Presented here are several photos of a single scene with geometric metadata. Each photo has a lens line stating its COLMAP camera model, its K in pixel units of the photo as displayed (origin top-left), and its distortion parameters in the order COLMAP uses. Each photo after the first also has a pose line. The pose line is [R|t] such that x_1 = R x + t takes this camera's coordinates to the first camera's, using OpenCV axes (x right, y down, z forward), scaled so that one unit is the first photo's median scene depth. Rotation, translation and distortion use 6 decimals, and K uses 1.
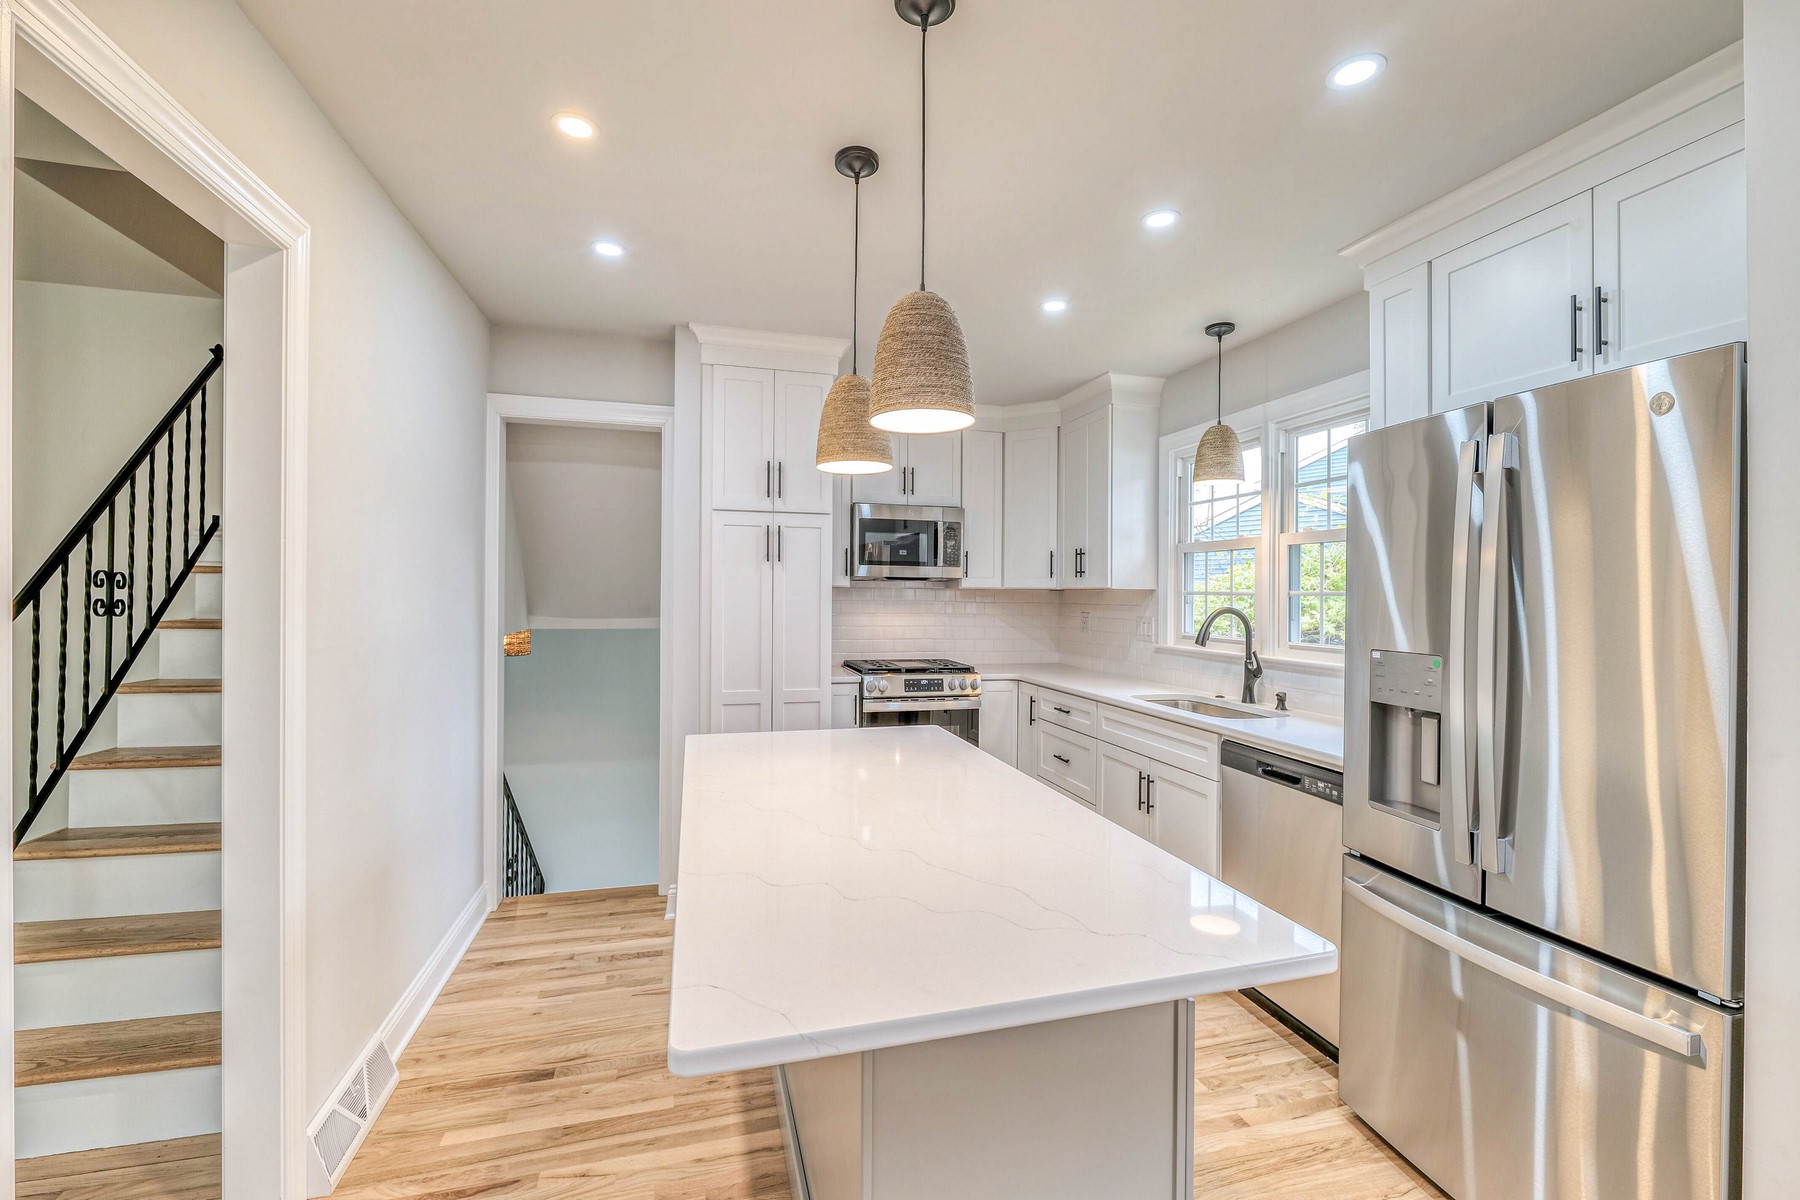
lens RADIAL K [[729.9, 0, 891.2], [0, 729.9, 593.9], [0, 0, 1]] dist [-0.013046, 0.001060]
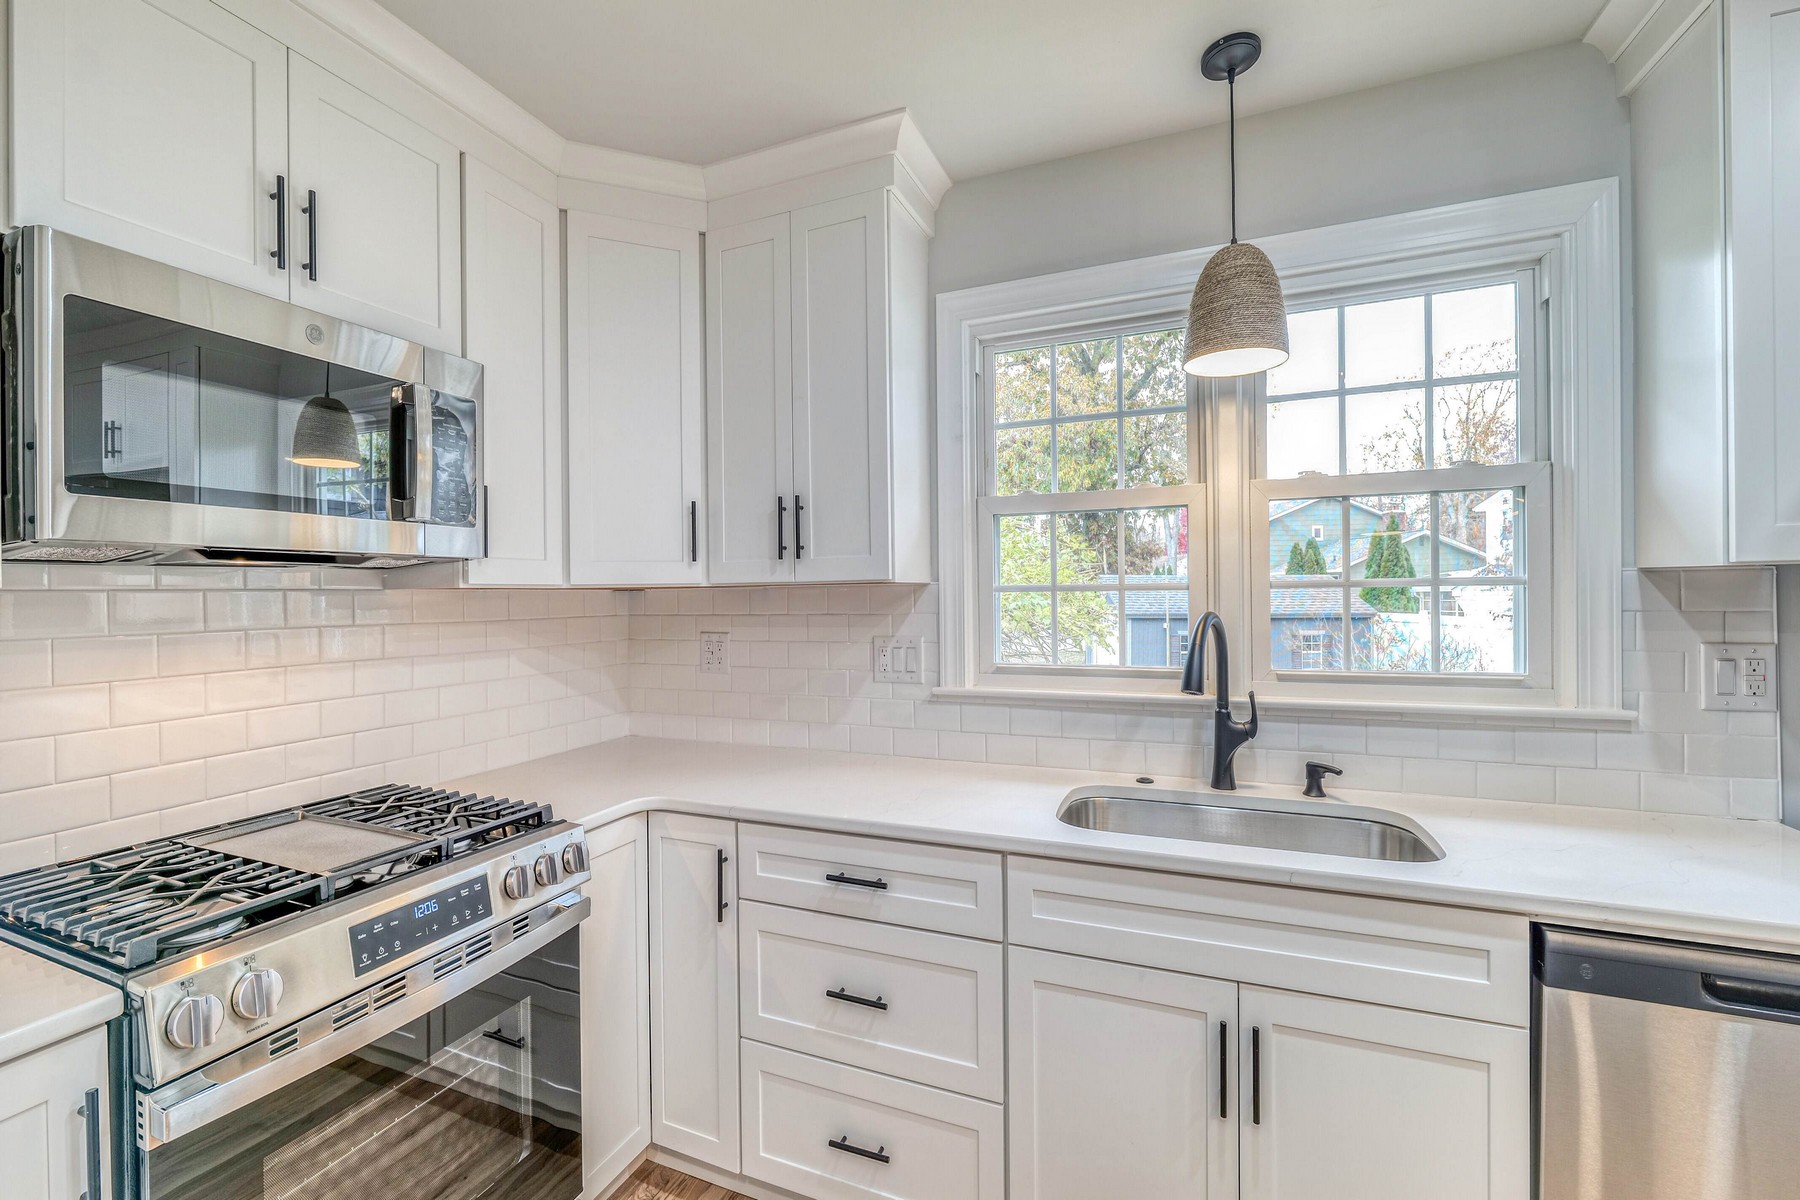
lens RADIAL K [[739.5, 0, 898.3], [0, 739.5, 583.6], [0, 0, 1]] dist [-0.009932, 0.000238]
pose [[0.607160, -0.008298, 0.794536, -0.078801], [0.019501, 0.999800, -0.004461, -0.004328], [-0.794340, 0.018203, 0.607201, 0.735750]]
